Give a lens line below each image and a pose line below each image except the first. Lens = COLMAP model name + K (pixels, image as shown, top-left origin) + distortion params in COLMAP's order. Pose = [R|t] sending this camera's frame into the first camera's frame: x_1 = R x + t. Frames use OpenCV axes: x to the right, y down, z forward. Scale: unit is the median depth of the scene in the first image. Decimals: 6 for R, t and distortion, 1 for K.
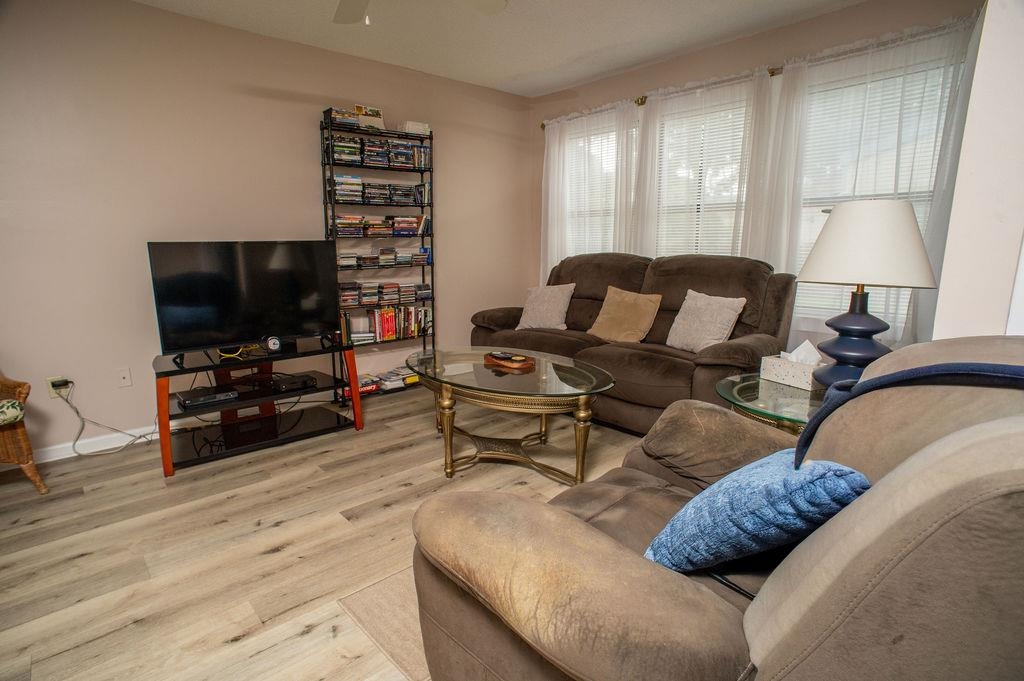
lens RADIAL K [[531.6, 0, 513.6], [0, 531.6, 342.9], [0, 0, 1]] dist [-0.017489, 0.004328]
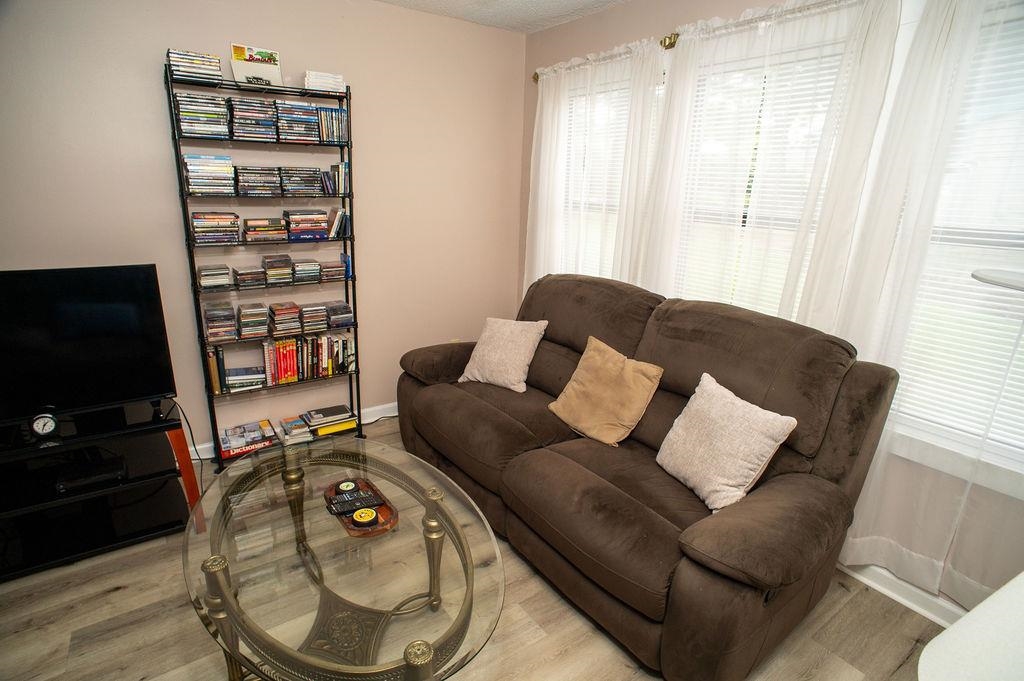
lens RADIAL K [[531.6, 0, 505.0], [0, 531.6, 349.9], [0, 0, 1]] dist [-0.017489, 0.004328]
pose [[0.990783, 0.073841, -0.113559, 0.147112], [-0.060791, 0.991576, 0.114374, -0.155835], [0.121048, -0.106416, 0.986926, 0.323426]]
